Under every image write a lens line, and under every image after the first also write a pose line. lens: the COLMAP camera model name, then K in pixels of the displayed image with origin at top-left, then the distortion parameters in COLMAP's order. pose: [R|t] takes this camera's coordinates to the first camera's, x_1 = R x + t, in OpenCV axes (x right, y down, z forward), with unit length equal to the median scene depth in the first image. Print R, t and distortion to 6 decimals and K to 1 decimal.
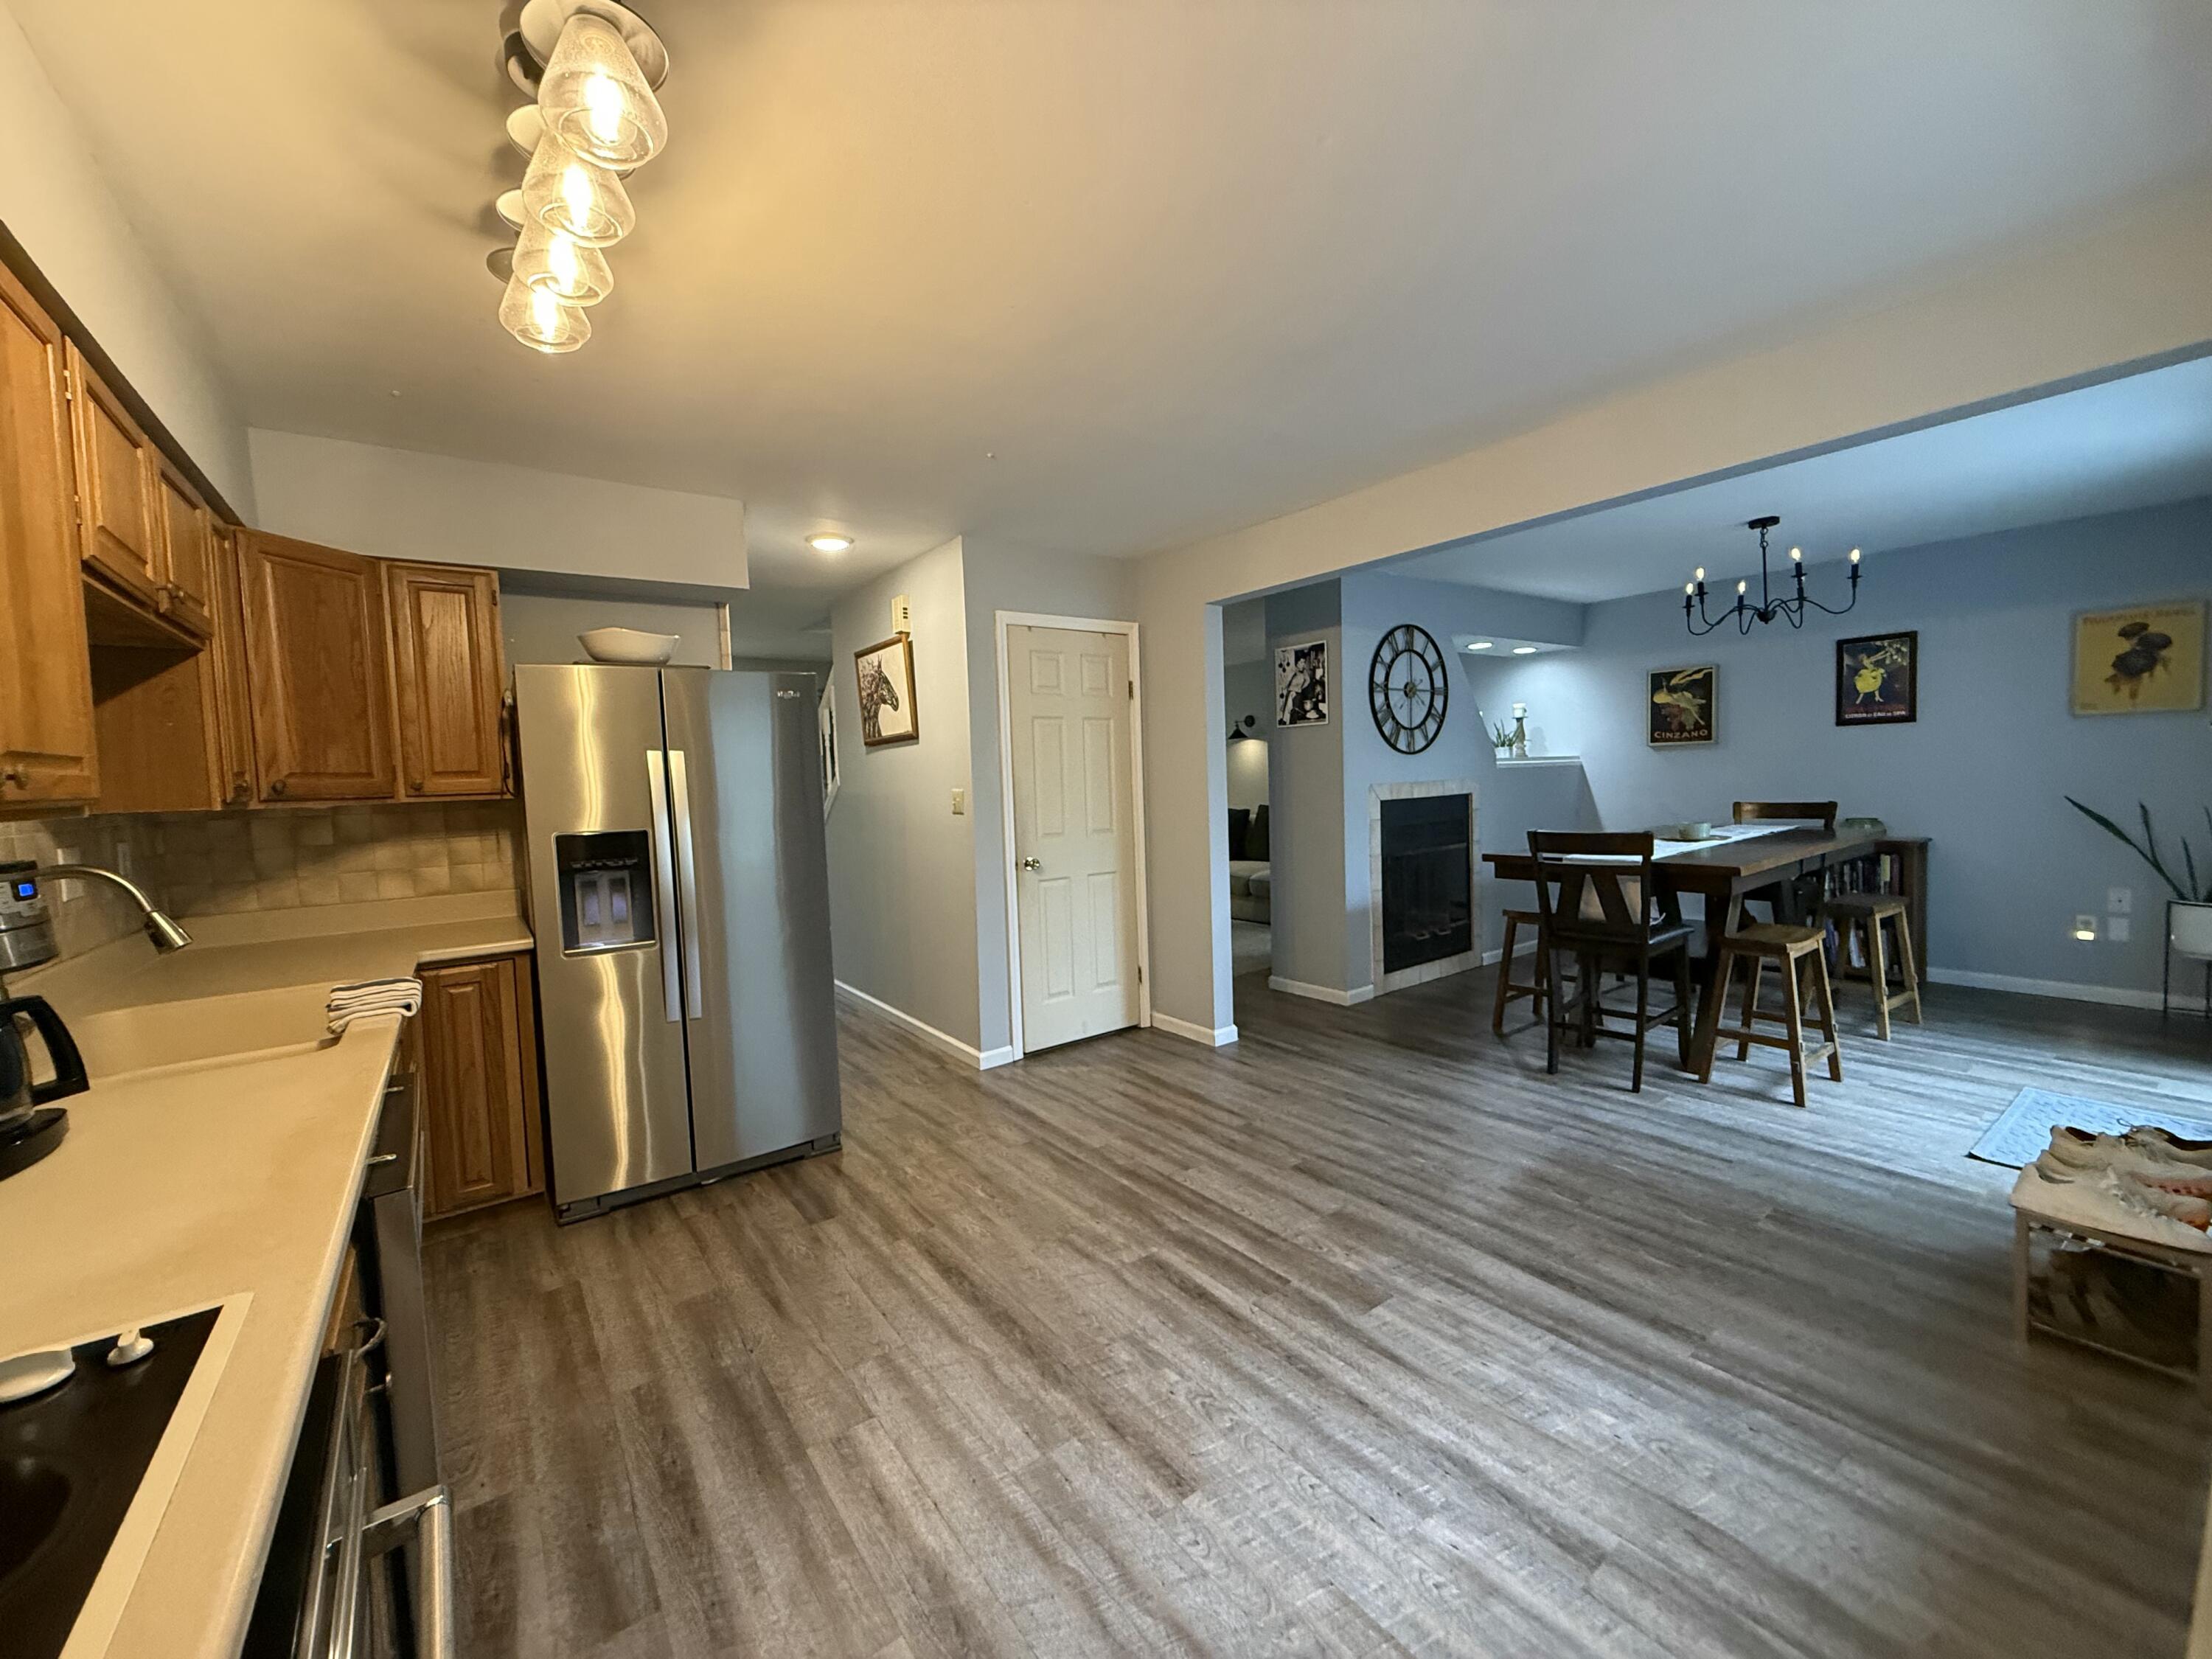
lens RADIAL K [[877.1, 0, 1105.4], [0, 877.1, 827.9], [0, 0, 1]] dist [-0.000197, -0.000002]
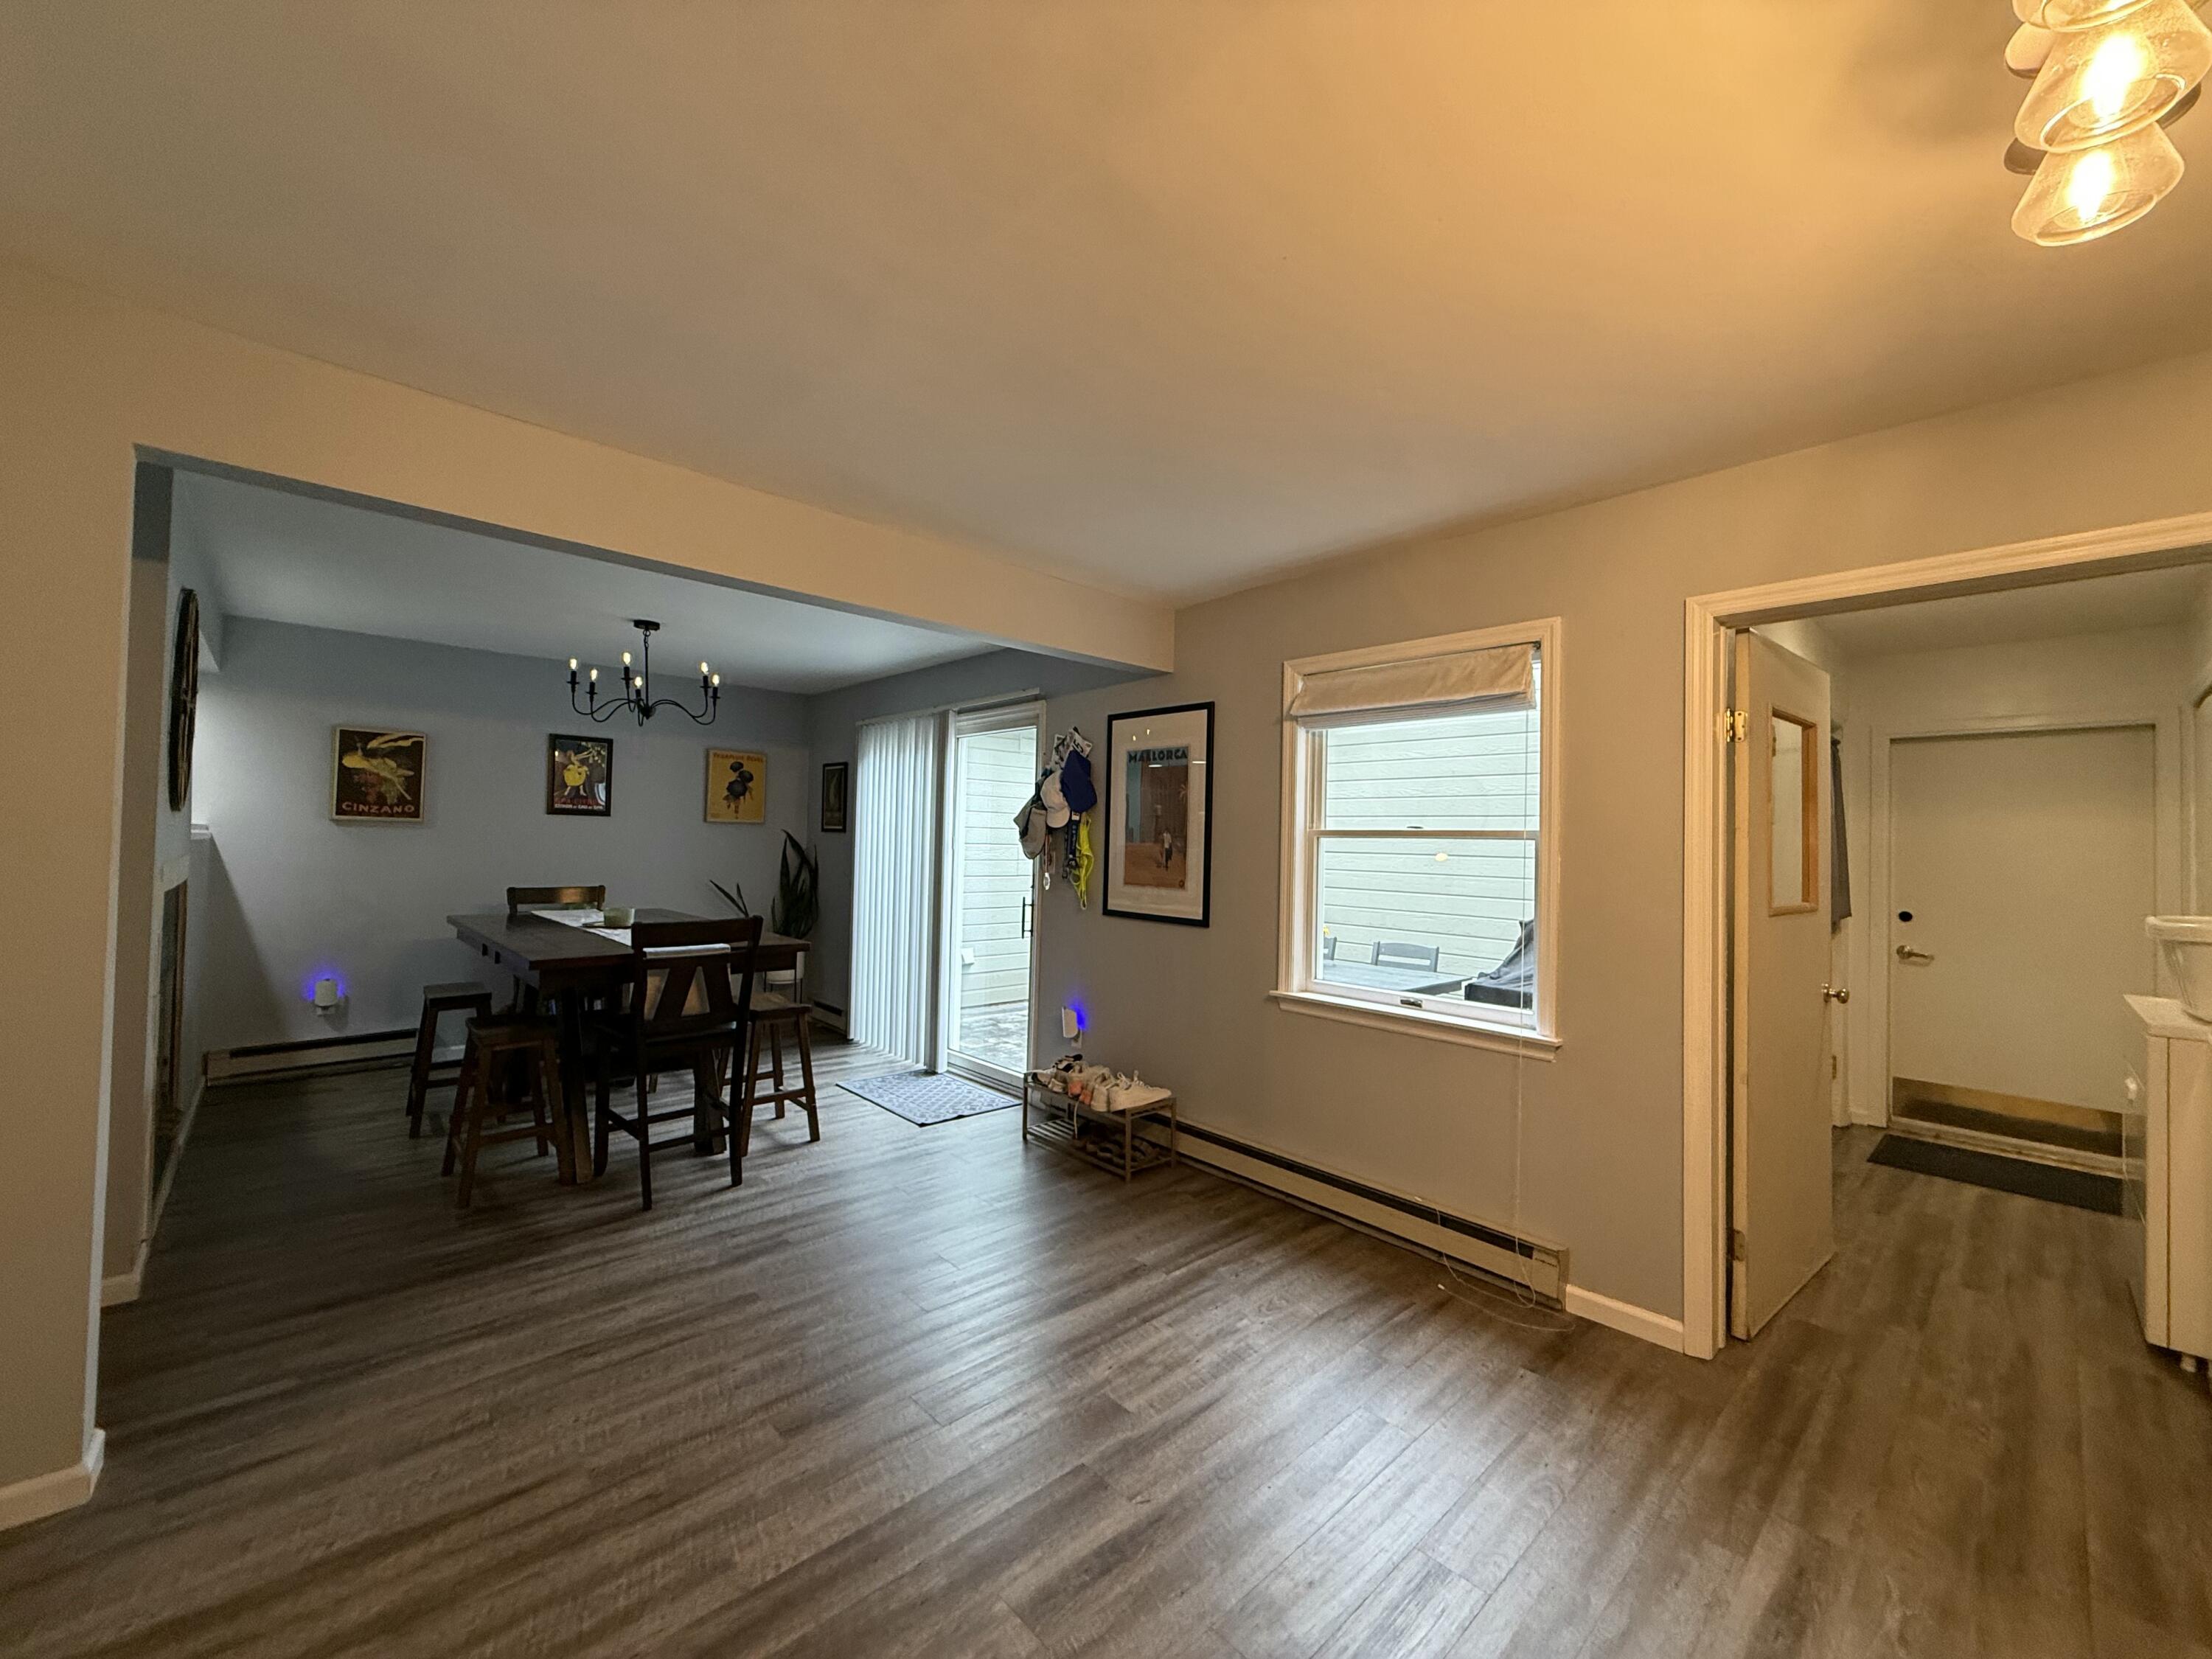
lens RADIAL K [[877.1, 0, 1099.5], [0, 877.1, 828.8], [0, 0, 1]] dist [-0.000197, -0.000002]
pose [[-0.113099, 0.054171, 0.992106, -0.580646], [0.040993, 0.997917, -0.049815, -0.038741], [-0.992738, 0.035035, -0.115084, 0.944723]]
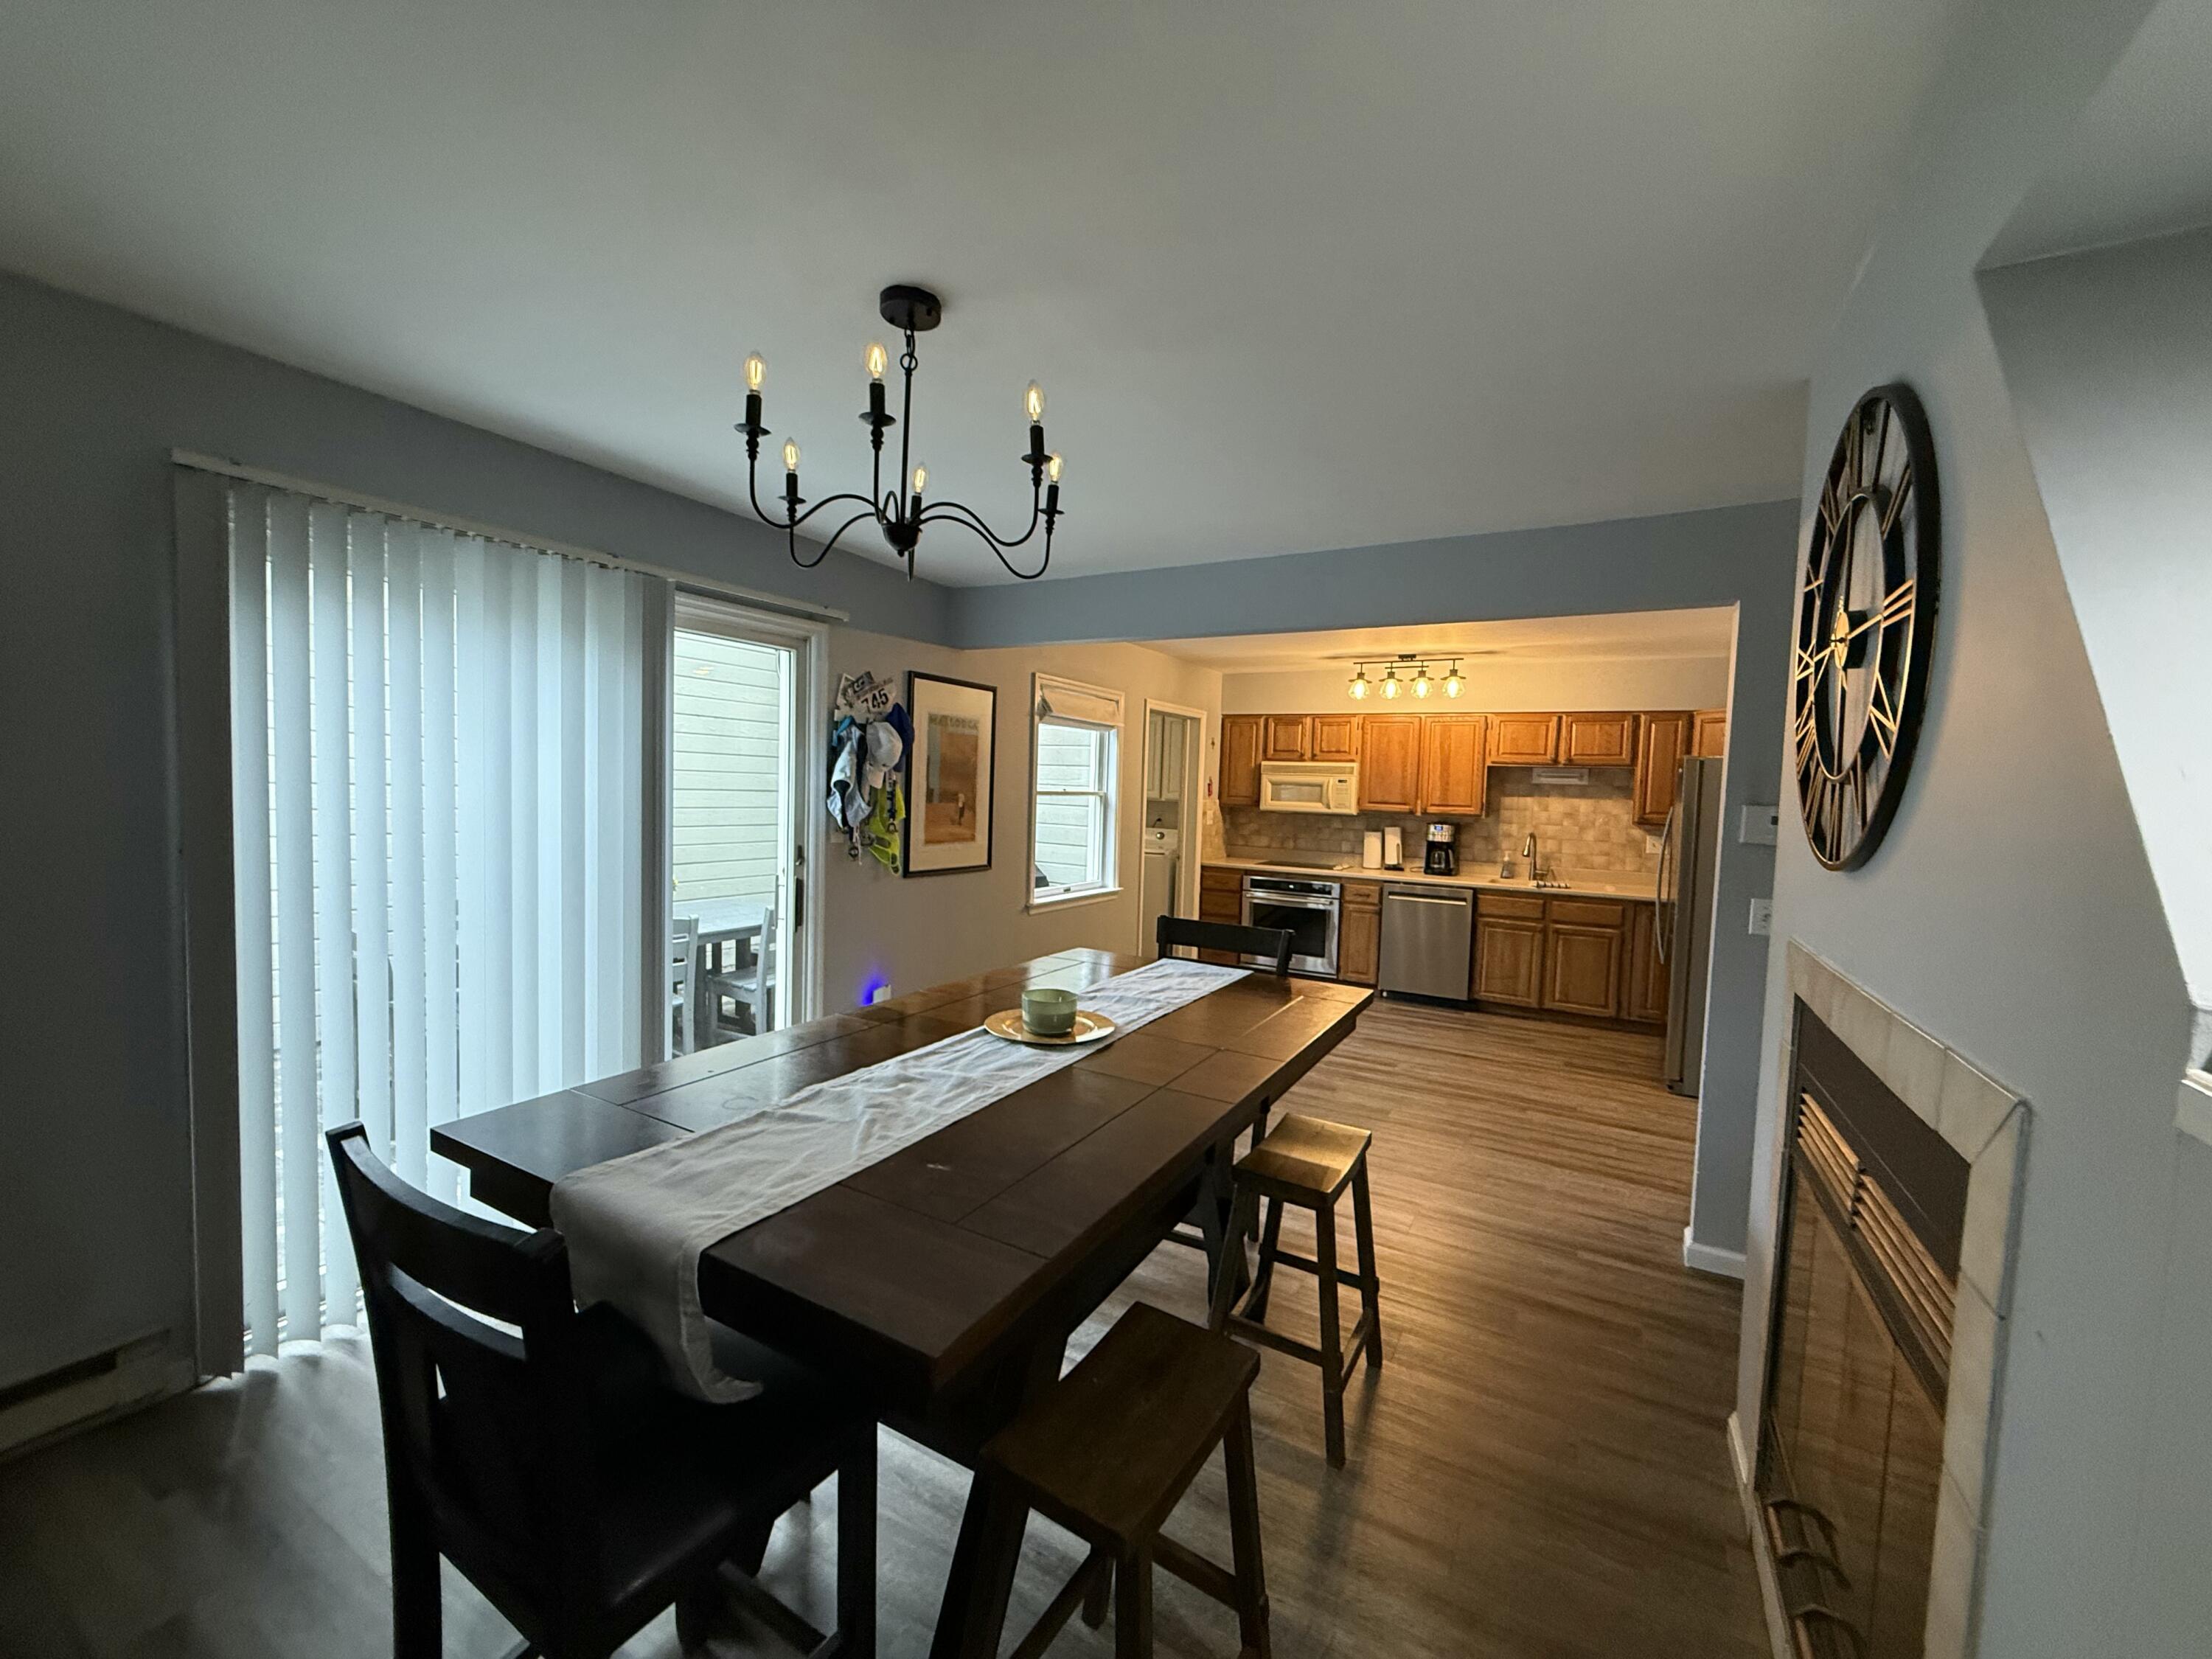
lens RADIAL K [[877.1, 0, 1102.1], [0, 877.1, 827.8], [0, 0, 1]] dist [-0.000197, -0.000002]
pose [[-0.914820, 0.026525, -0.402990, 1.354693], [-0.024724, 0.992291, 0.121440, -0.251130], [0.403104, 0.121060, -0.907112, 2.329351]]
